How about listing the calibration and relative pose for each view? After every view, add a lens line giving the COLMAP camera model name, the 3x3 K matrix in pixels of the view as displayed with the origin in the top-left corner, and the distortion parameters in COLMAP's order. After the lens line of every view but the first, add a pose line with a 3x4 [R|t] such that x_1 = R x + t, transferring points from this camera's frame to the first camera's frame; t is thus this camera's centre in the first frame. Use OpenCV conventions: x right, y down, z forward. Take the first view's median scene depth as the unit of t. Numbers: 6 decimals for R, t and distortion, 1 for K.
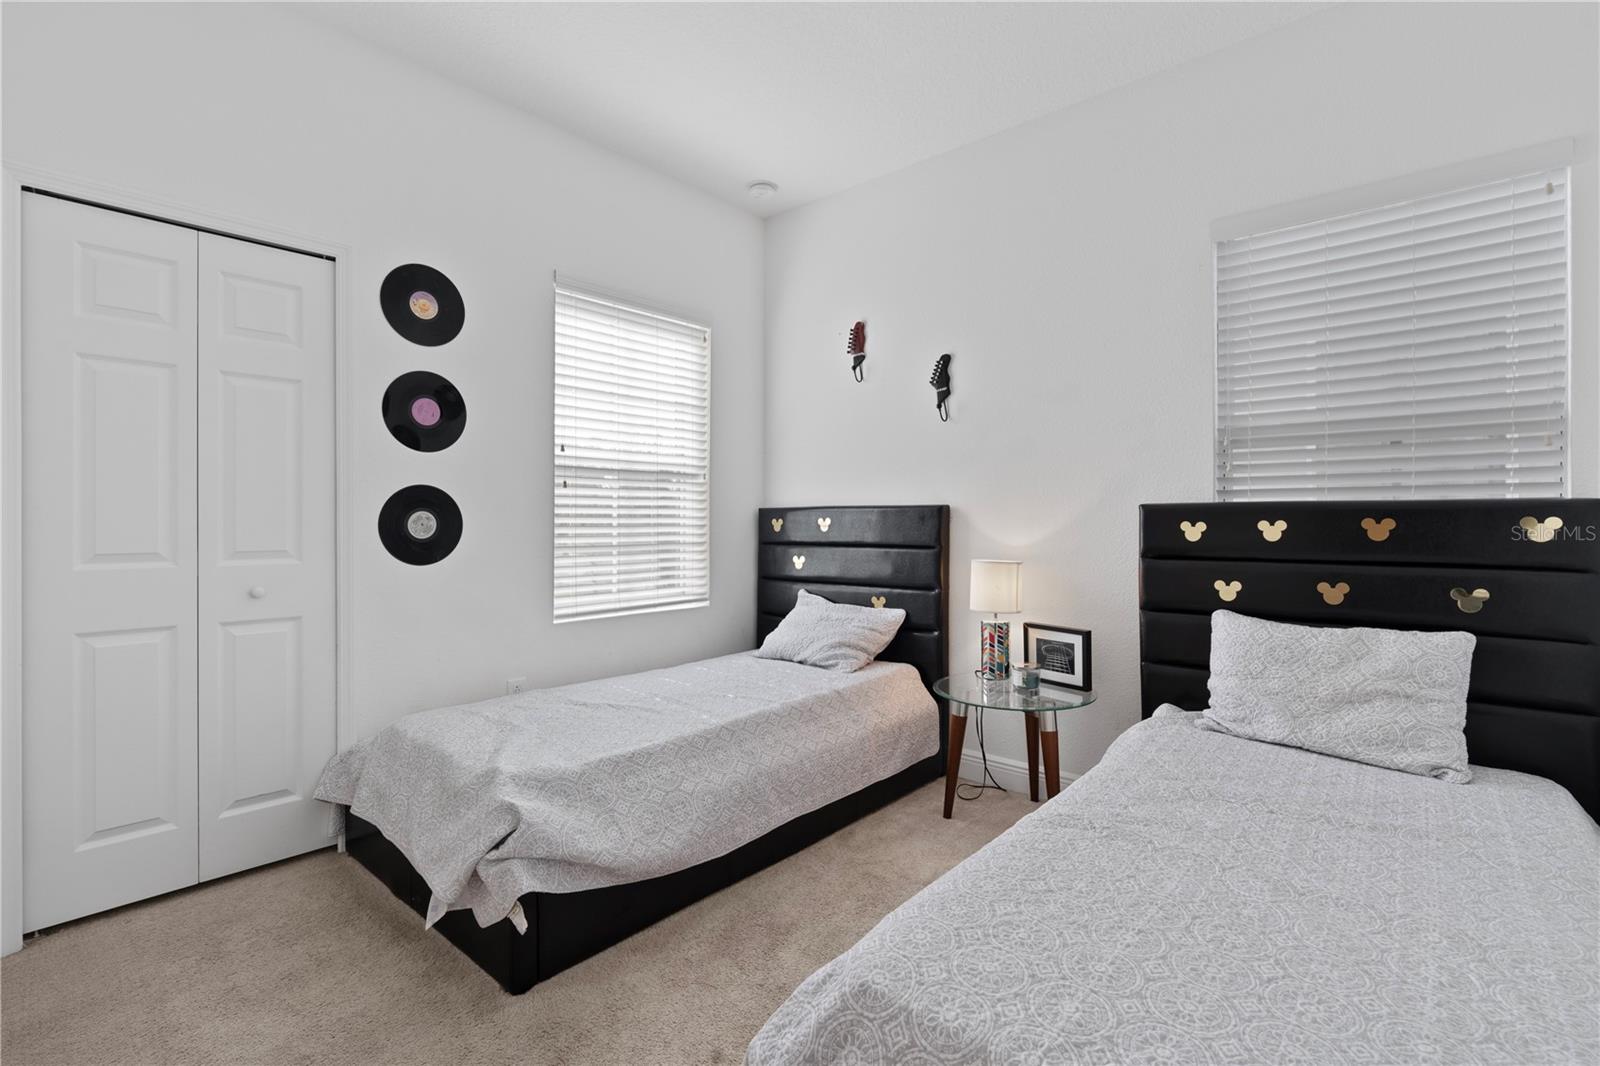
lens RADIAL K [[740.7, 0, 807.3], [0, 740.7, 513.0], [0, 0, 1]] dist [0.001465, 0.000350]
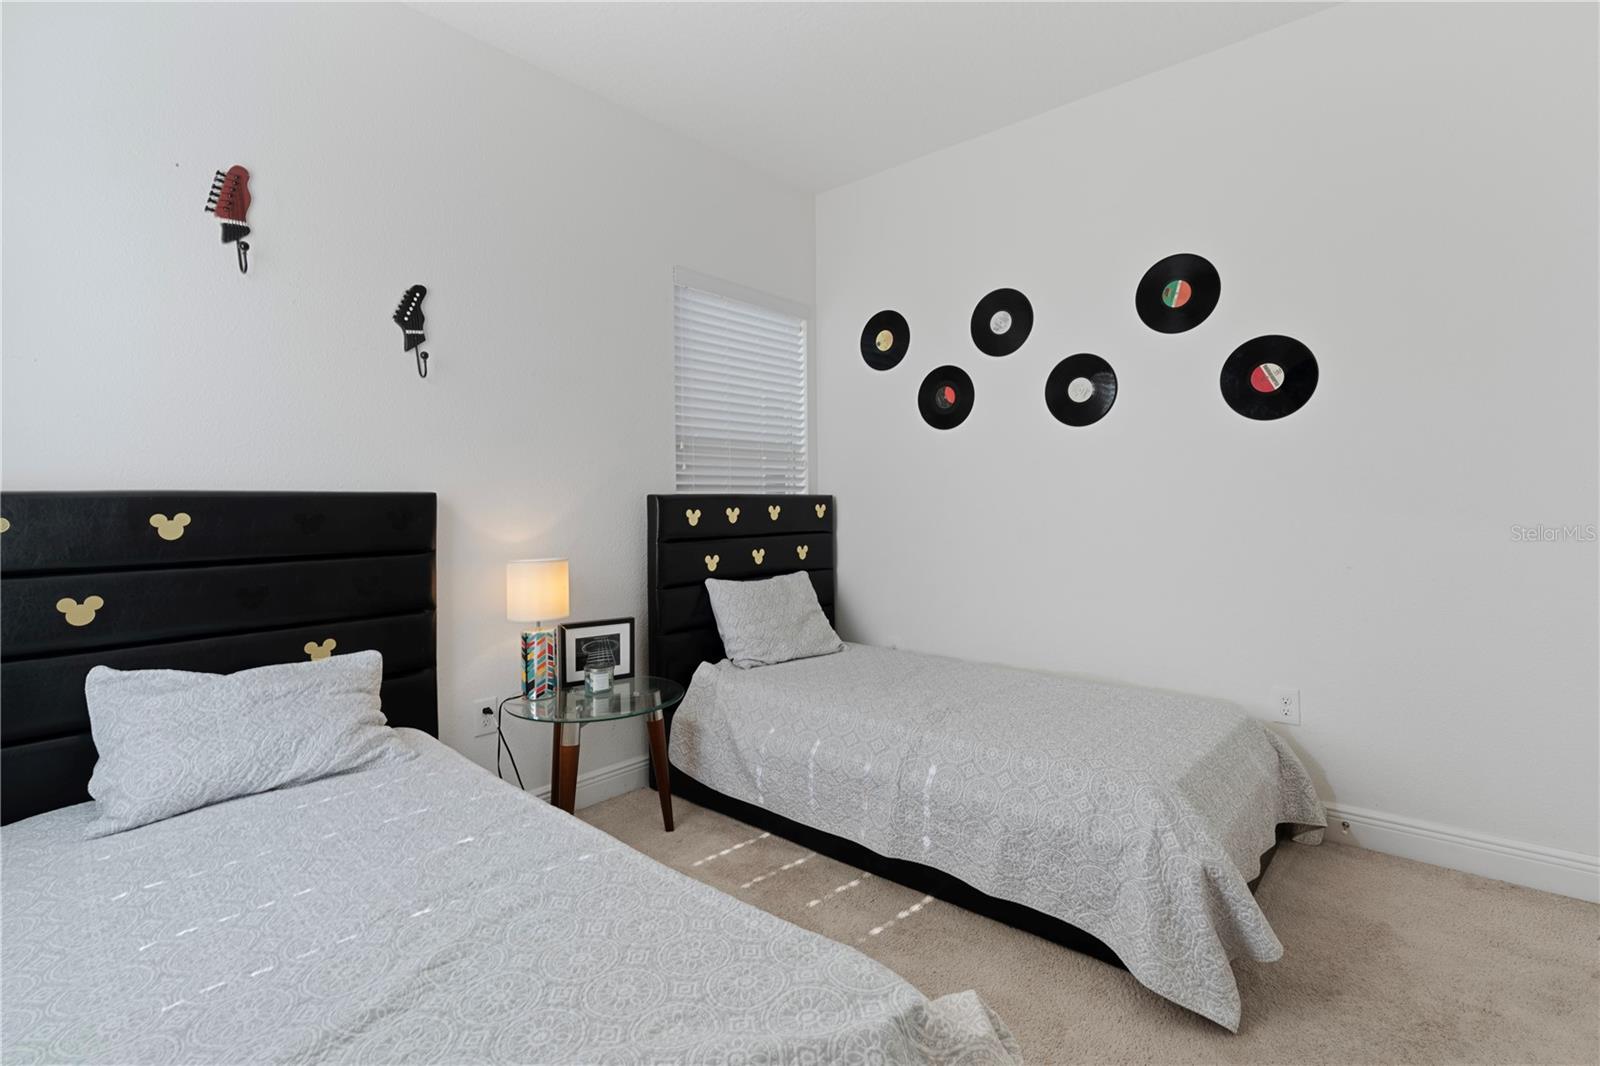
lens RADIAL K [[738.6, 0, 801.1], [0, 738.6, 497.2], [0, 0, 1]] dist [0.000536, 0.000090]
pose [[0.019800, 0.006896, 0.999780, -0.630486], [0.005107, 0.999962, -0.006998, 0.000513], [-0.999791, 0.005244, 0.019764, 0.729046]]
